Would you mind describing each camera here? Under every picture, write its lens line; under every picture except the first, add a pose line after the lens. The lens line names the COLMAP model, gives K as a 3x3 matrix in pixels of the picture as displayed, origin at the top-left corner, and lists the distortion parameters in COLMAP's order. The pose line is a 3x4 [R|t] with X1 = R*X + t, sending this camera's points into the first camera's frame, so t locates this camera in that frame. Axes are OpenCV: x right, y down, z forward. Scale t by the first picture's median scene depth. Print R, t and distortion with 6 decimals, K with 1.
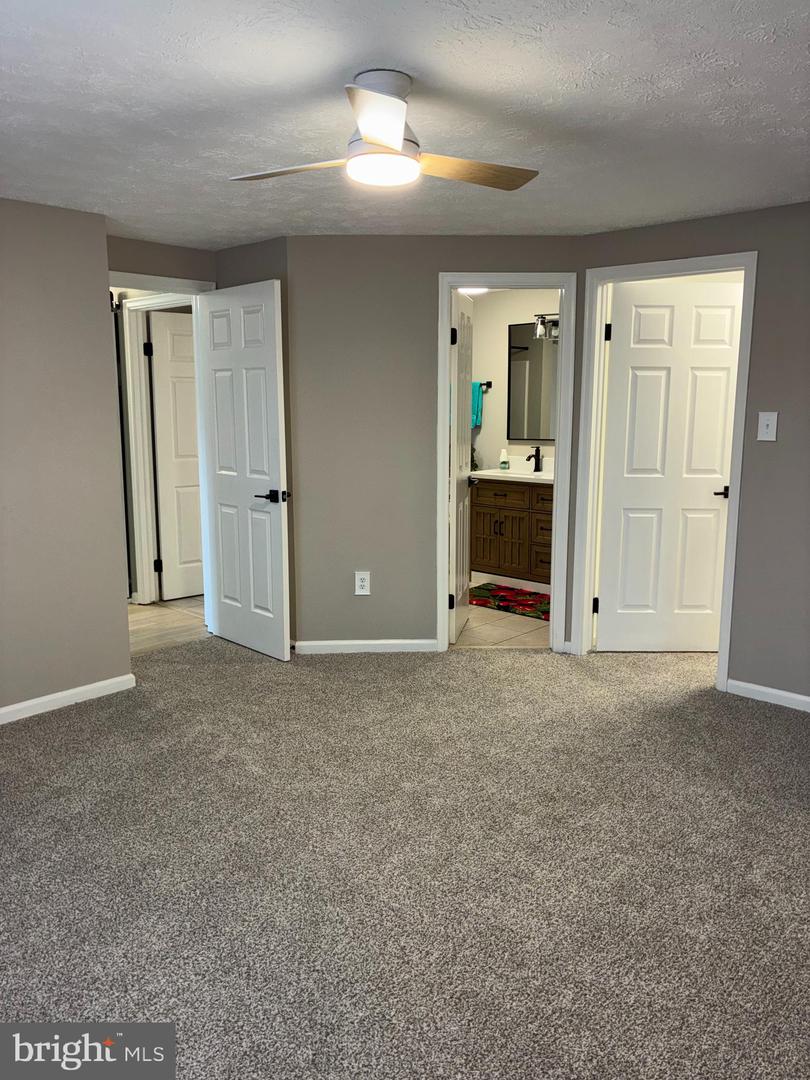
lens RADIAL K [[813.6, 0, 406.0], [0, 813.6, 536.5], [0, 0, 1]] dist [-0.004037, 0.001079]
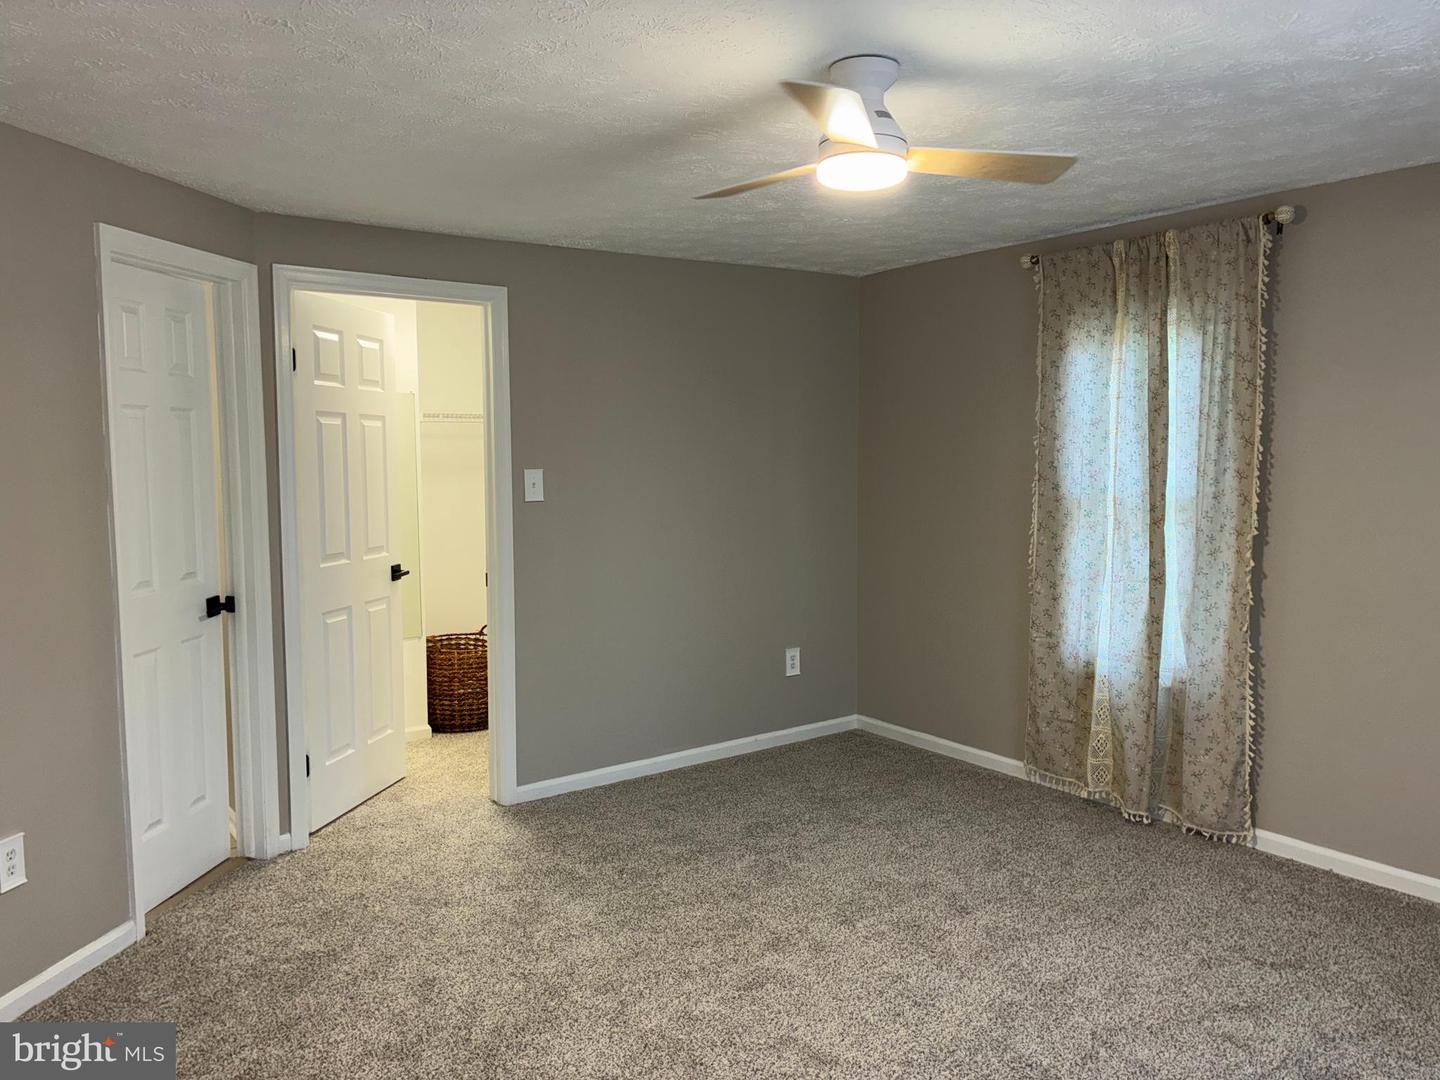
lens RADIAL K [[1084.8, 0, 721.8], [0, 1084.8, 544.5], [0, 0, 1]] dist [-0.004037, 0.001079]
pose [[0.192319, -0.086845, 0.977482, -0.587423], [0.171199, 0.983771, 0.053720, -0.086940], [-0.966284, 0.157013, 0.204066, 0.495642]]
